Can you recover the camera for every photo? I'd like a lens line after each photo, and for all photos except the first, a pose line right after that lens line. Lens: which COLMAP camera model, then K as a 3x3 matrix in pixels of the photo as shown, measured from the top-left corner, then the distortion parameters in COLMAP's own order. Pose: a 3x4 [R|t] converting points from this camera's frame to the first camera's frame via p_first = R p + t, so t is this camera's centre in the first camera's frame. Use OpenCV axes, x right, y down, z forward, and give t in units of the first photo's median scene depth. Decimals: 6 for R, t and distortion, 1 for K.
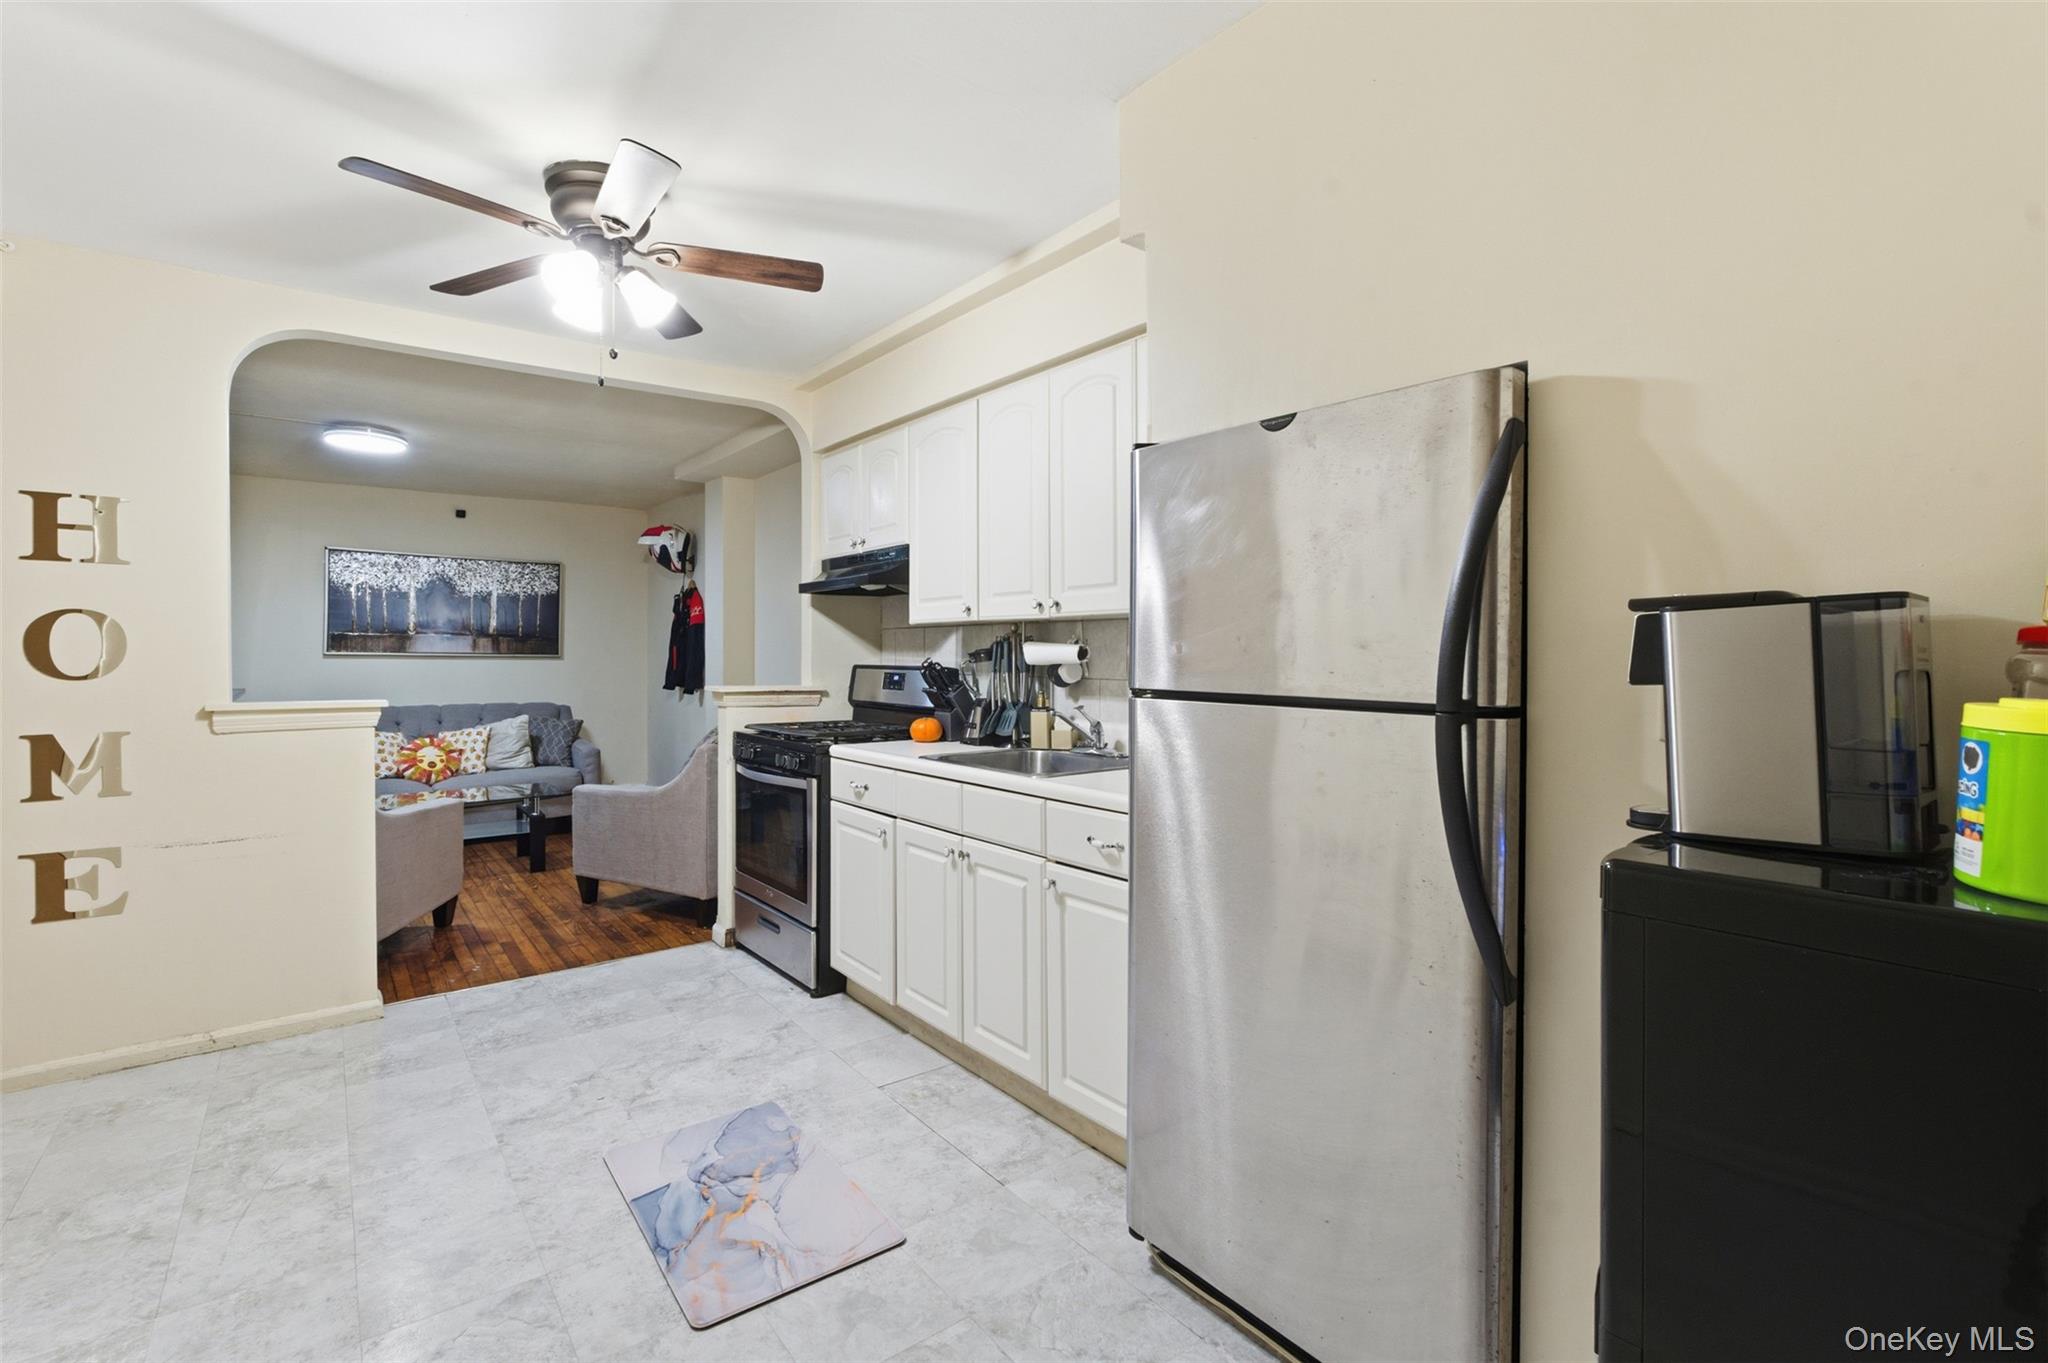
lens RADIAL K [[898.3, 0, 1013.3], [0, 898.3, 671.8], [0, 0, 1]] dist [-0.009530, 0.001713]
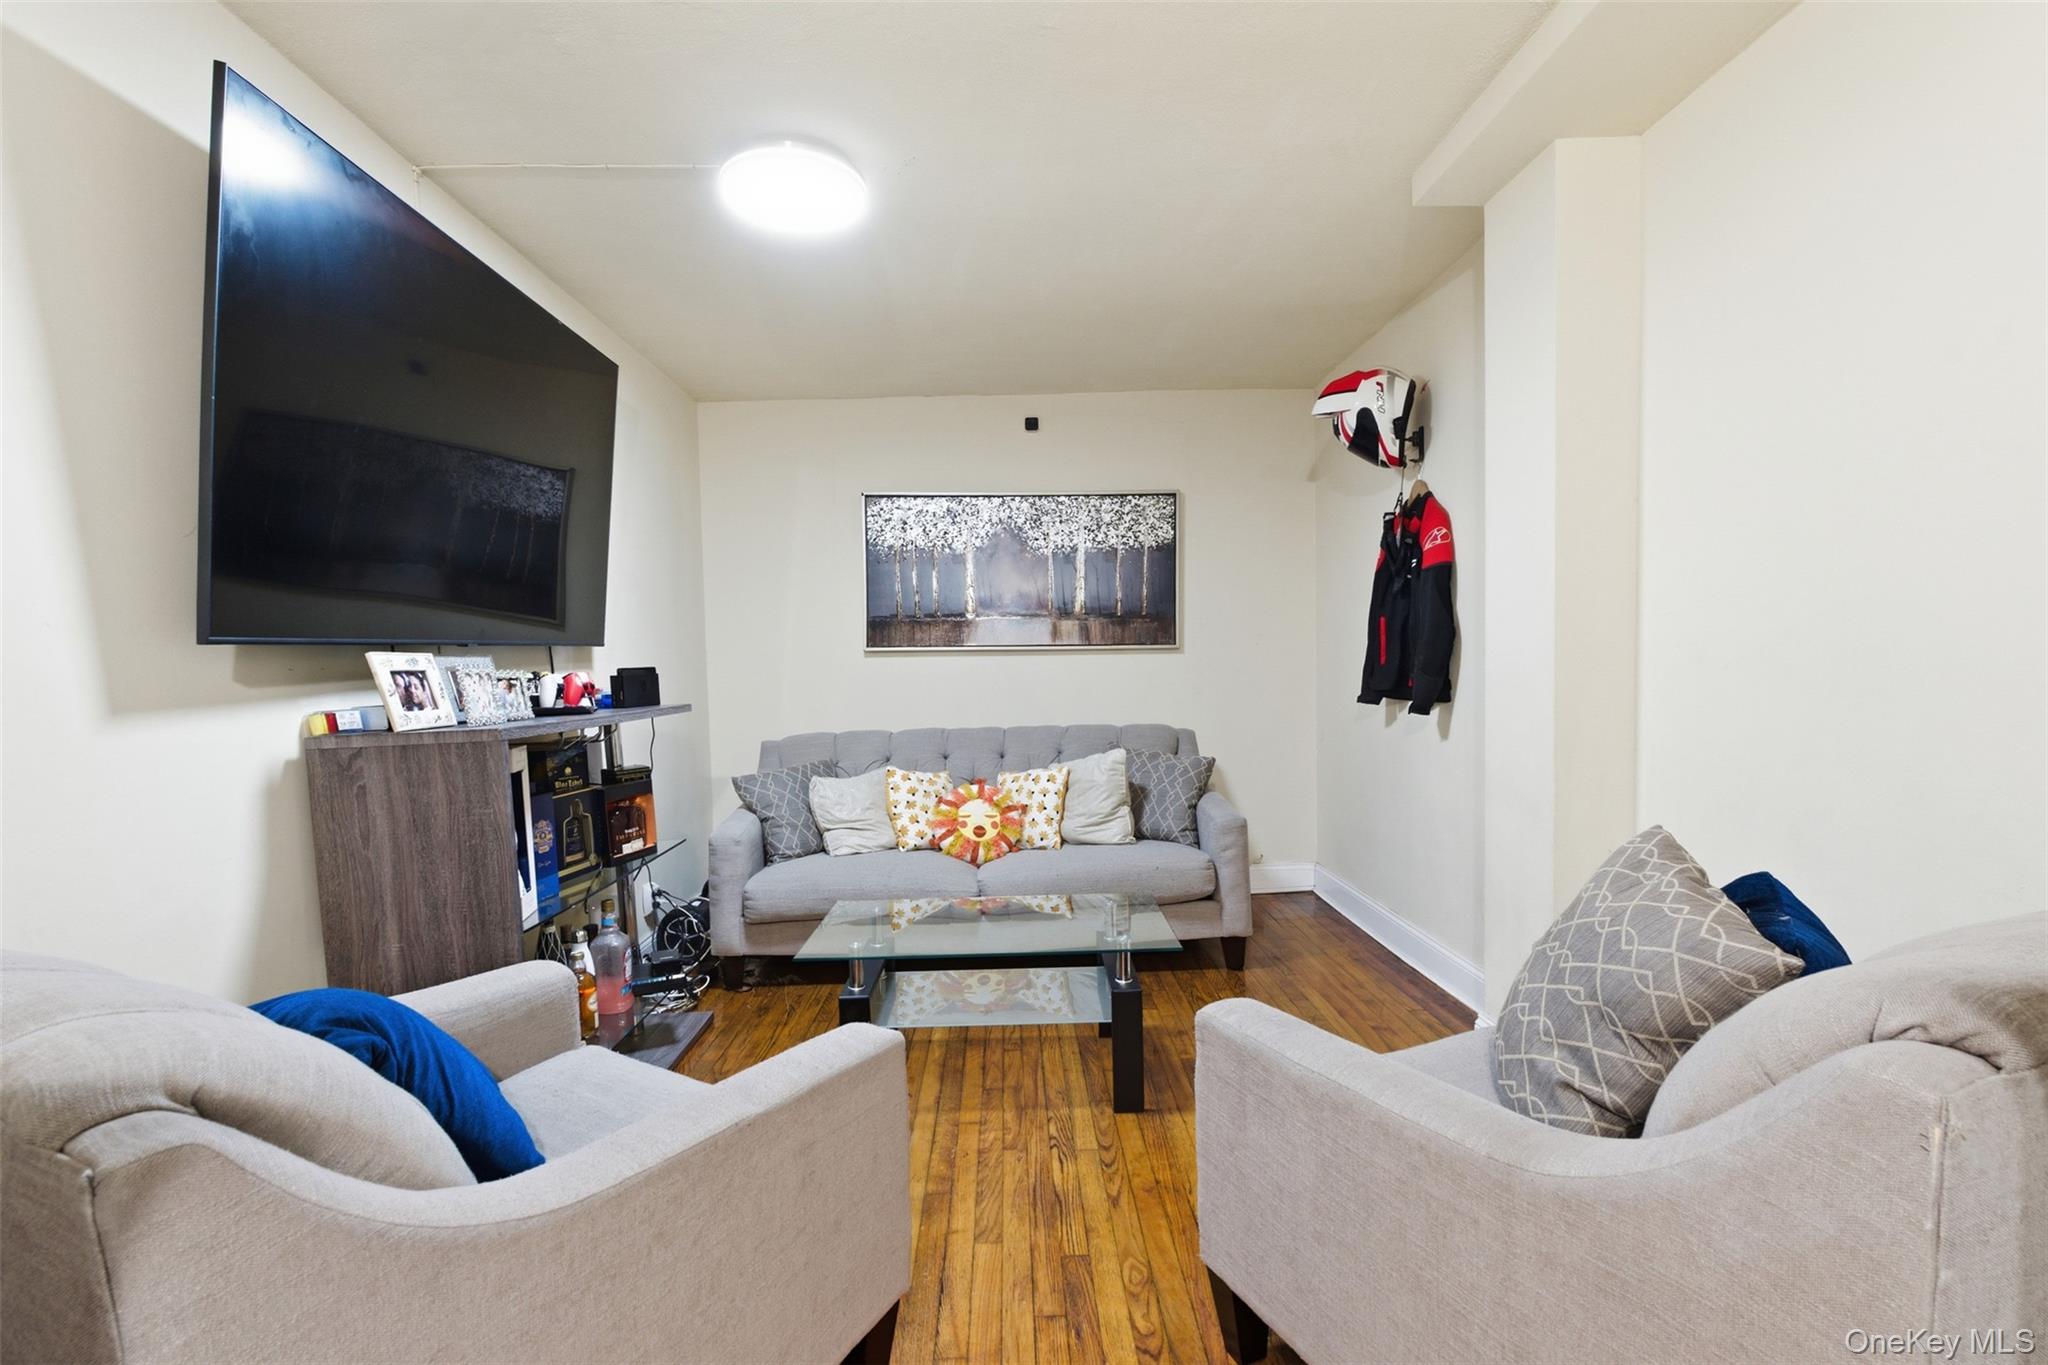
lens RADIAL K [[898.3, 0, 1021.0], [0, 898.3, 681.3], [0, 0, 1]] dist [-0.009530, 0.001713]
pose [[0.792977, -0.010217, -0.609166, -0.246470], [0.012353, 0.999923, -0.000691, 0.005445], [0.609126, -0.006977, 0.793043, 0.506346]]
